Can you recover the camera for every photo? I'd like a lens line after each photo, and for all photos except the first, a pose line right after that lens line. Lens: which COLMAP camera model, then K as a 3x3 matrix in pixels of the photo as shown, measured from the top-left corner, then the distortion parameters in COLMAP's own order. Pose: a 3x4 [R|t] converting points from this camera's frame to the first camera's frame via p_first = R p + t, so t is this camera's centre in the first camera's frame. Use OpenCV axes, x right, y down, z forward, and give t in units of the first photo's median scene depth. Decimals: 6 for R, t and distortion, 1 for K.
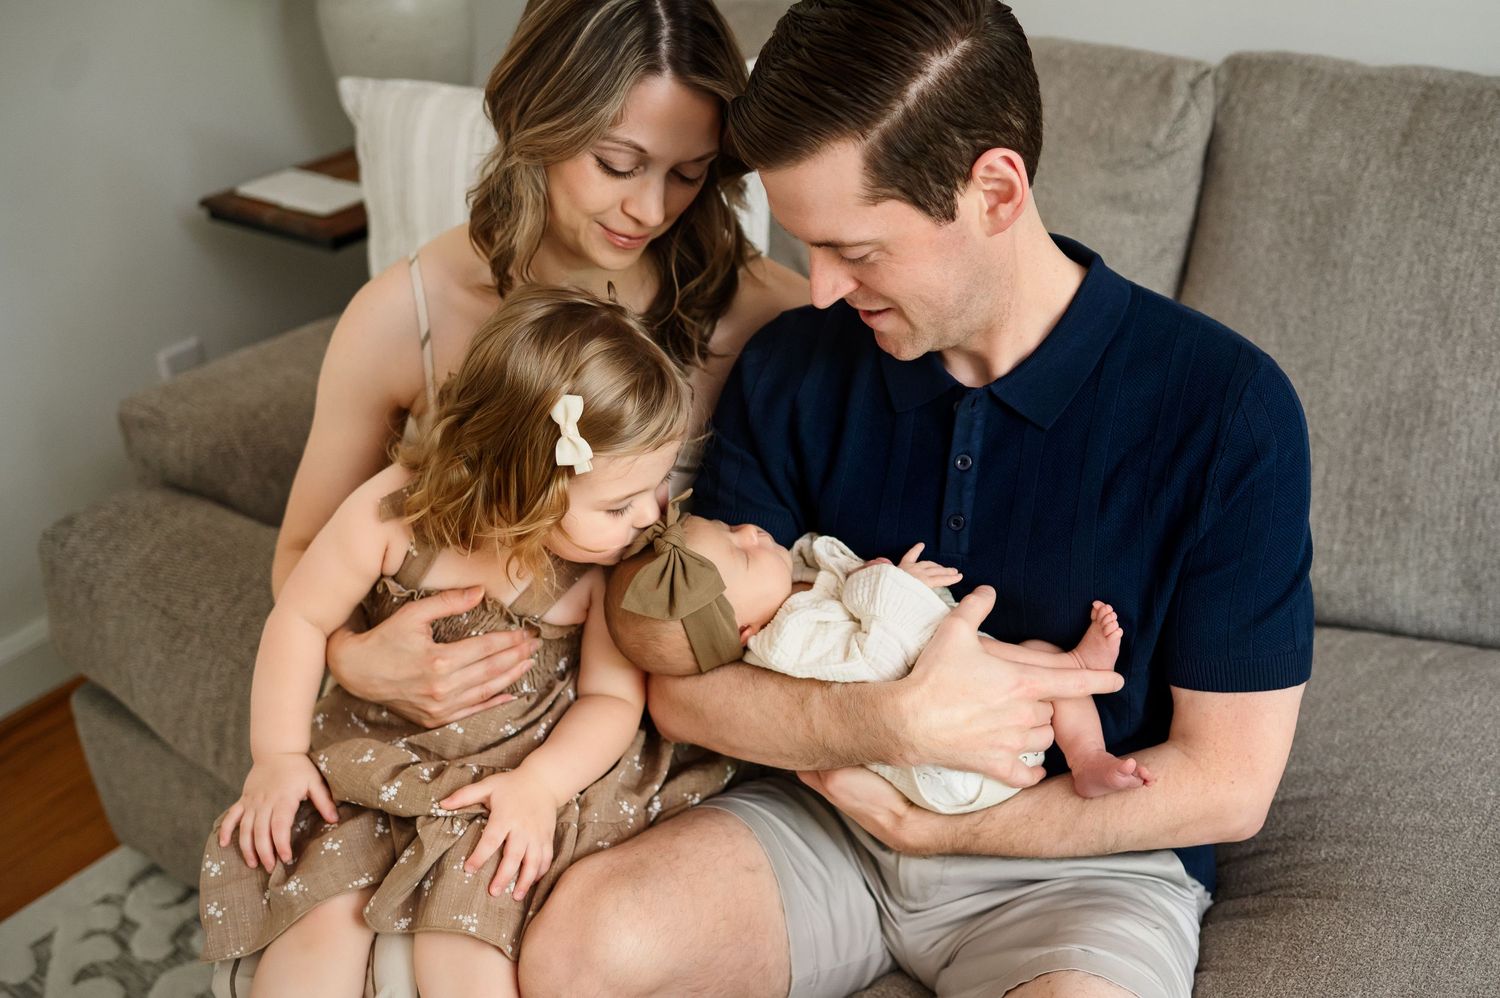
lens RADIAL K [[1434.7, 0, 750.0], [0, 1434.7, 499.0], [0, 0, 1]] dist [-0.012826, 0.006608]
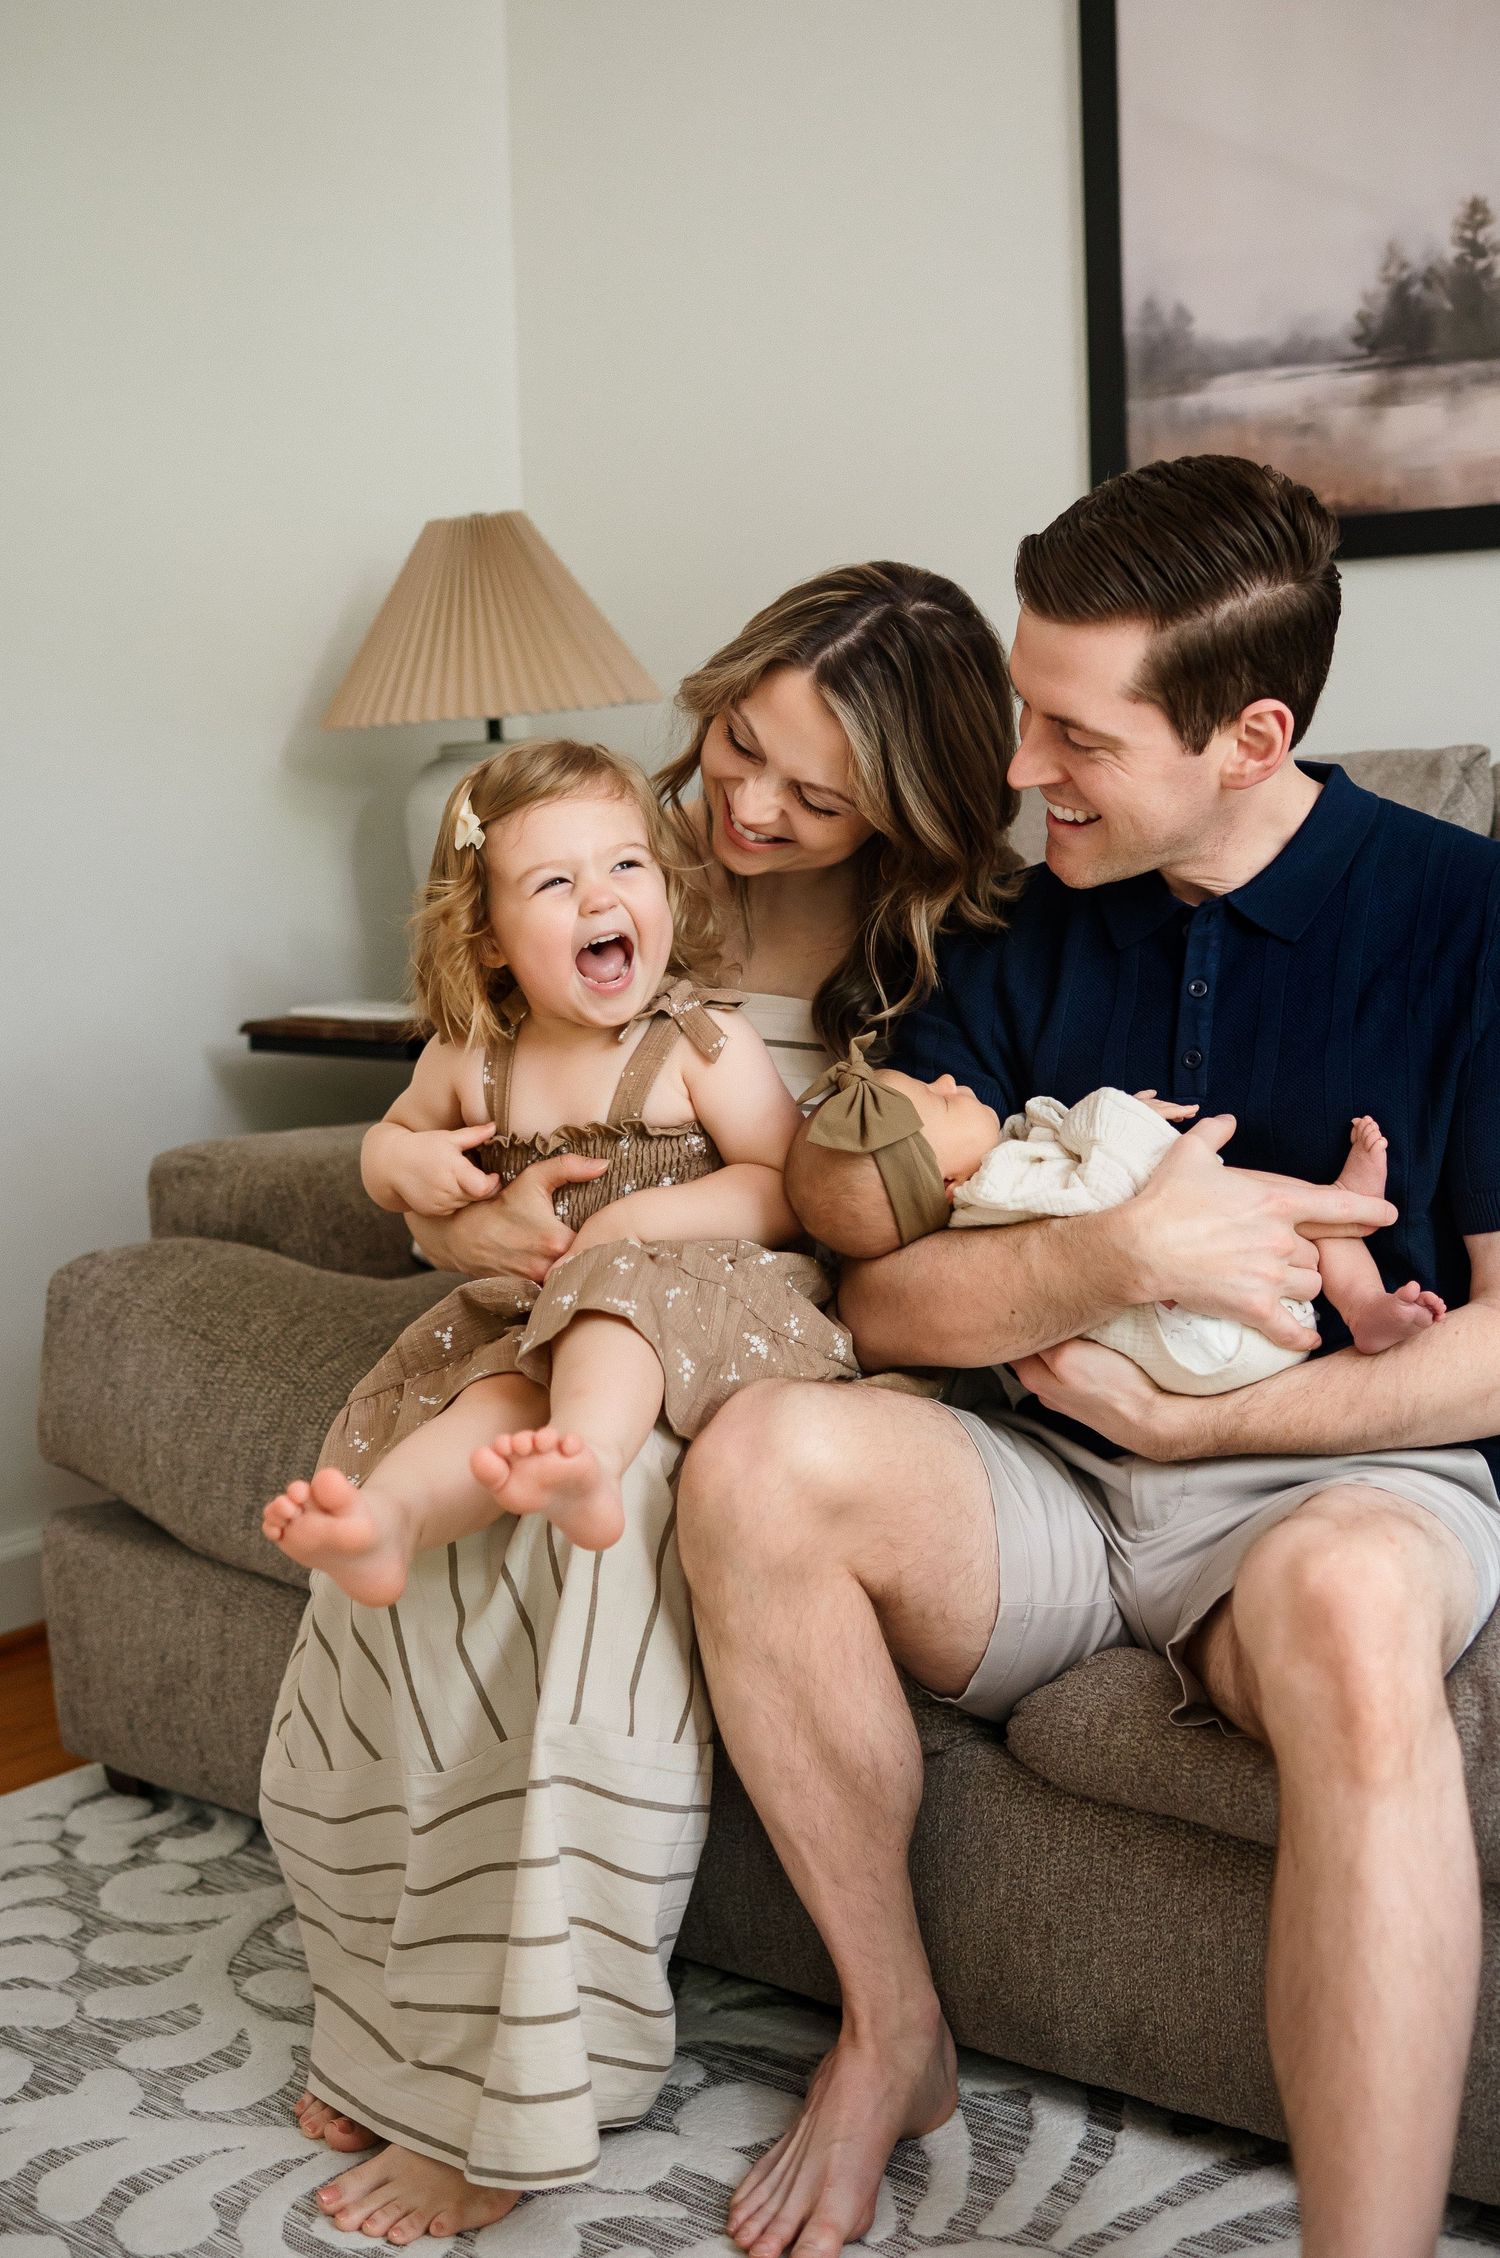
lens RADIAL K [[2159.7, 0, 750.0], [0, 2159.7, 1129.0], [0, 0, 1]] dist [-0.012826, 0.006608]
pose [[0.997465, 0.019441, -0.068447, -0.030870], [-0.040922, 0.943684, -0.328309, 0.480065], [0.058210, 0.330277, 0.942087, -0.219152]]
